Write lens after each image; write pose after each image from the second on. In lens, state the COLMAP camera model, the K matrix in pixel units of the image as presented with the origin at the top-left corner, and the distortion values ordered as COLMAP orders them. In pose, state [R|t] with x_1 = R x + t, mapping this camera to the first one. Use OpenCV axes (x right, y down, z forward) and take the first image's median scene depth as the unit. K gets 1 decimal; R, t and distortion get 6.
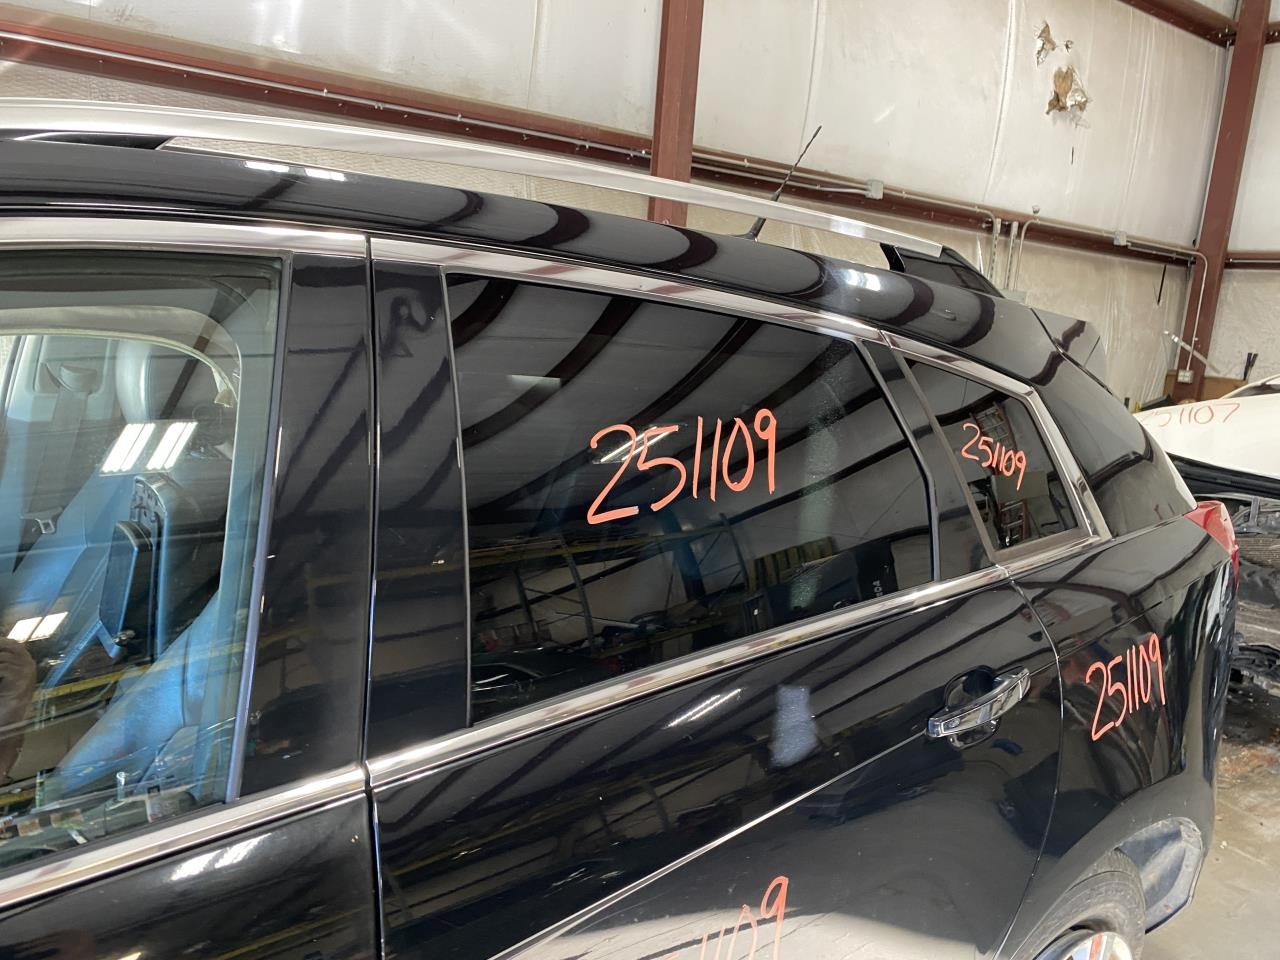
lens RADIAL K [[957.8, 0, 641.5], [0, 957.8, 481.3], [0, 0, 1]] dist [0.012152, -0.009443]
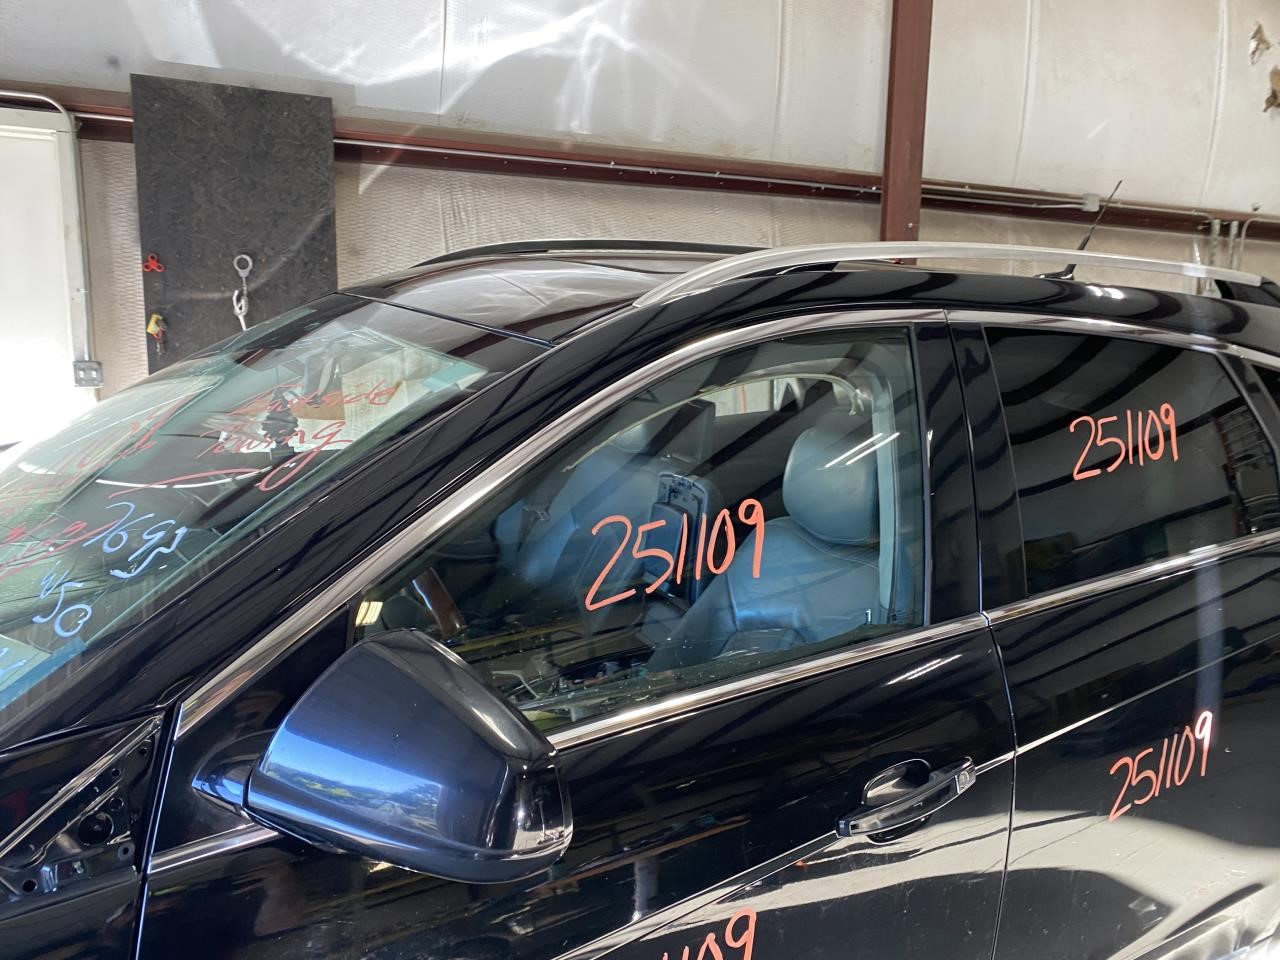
lens RADIAL K [[957.8, 0, 637.9], [0, 957.8, 481.2], [0, 0, 1]] dist [0.012152, -0.009443]
pose [[0.985518, -0.030603, -0.166785, -0.092068], [0.026980, 0.999349, -0.023945, 0.012131], [0.167409, 0.019098, 0.985703, -0.126075]]
